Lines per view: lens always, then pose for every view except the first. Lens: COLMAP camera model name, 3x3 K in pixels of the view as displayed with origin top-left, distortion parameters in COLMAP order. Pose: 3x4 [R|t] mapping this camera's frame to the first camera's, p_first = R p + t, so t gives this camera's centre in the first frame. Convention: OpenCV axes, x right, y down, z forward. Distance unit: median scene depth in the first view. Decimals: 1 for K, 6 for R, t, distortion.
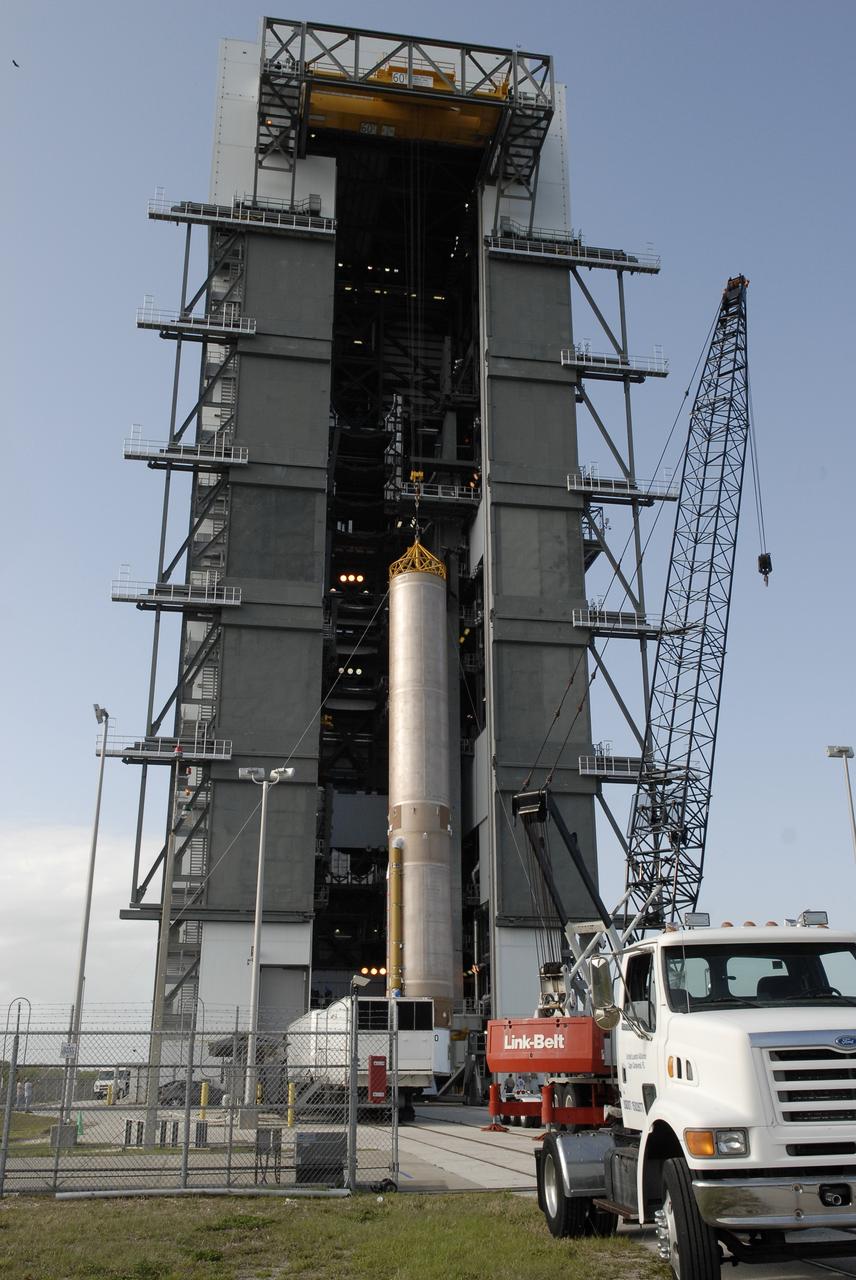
lens RADIAL K [[1222.0, 0, 433.4], [0, 1222.0, 639.4], [0, 0, 1]] dist [0.011419, 0.000000]
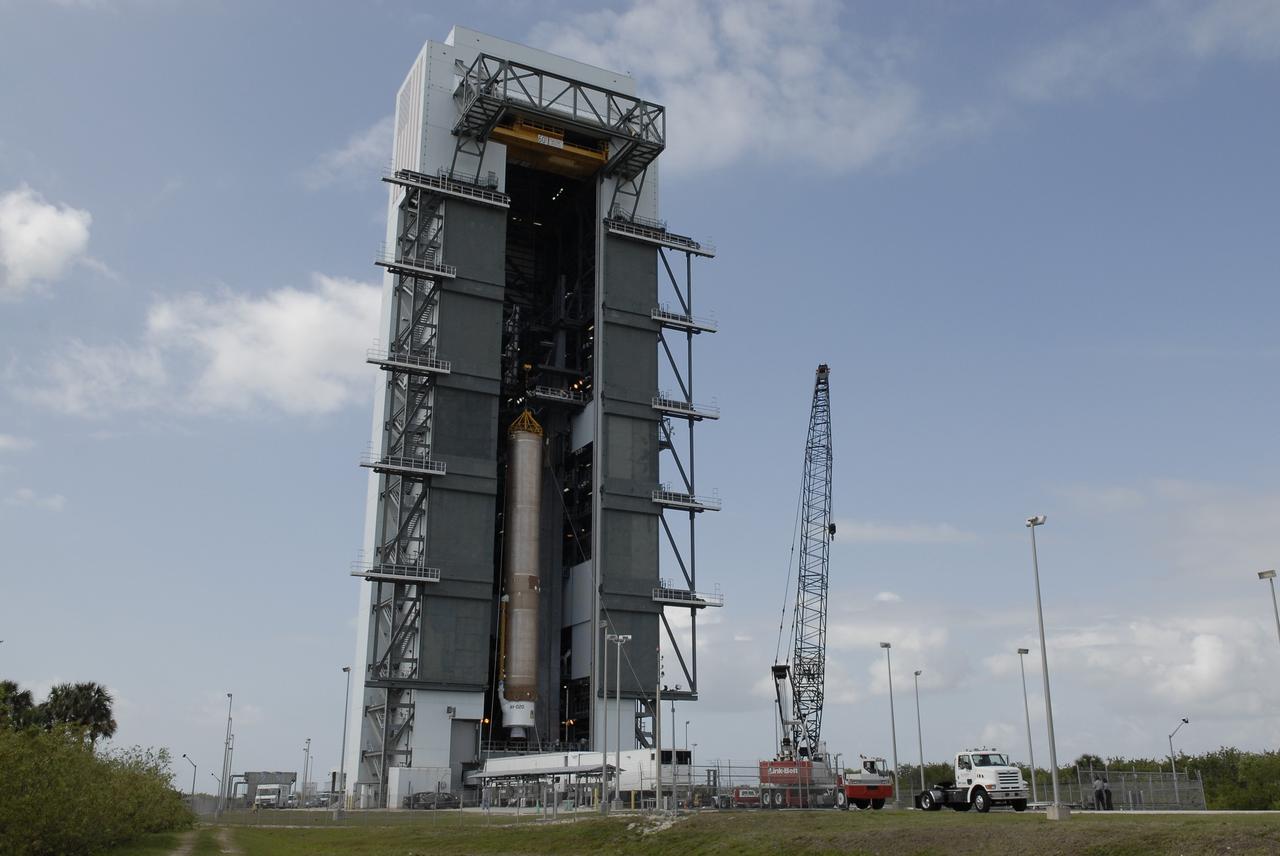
lens RADIAL K [[1222.0, 0, 639.0], [0, 1222.0, 416.0], [0, 0, 1]] dist [0.011419, 0.000000]
pose [[0.951455, 0.093241, 0.293324, -0.343081], [-0.103762, 0.994391, 0.020476, -0.140108], [-0.289770, -0.049917, 0.955794, -0.430771]]
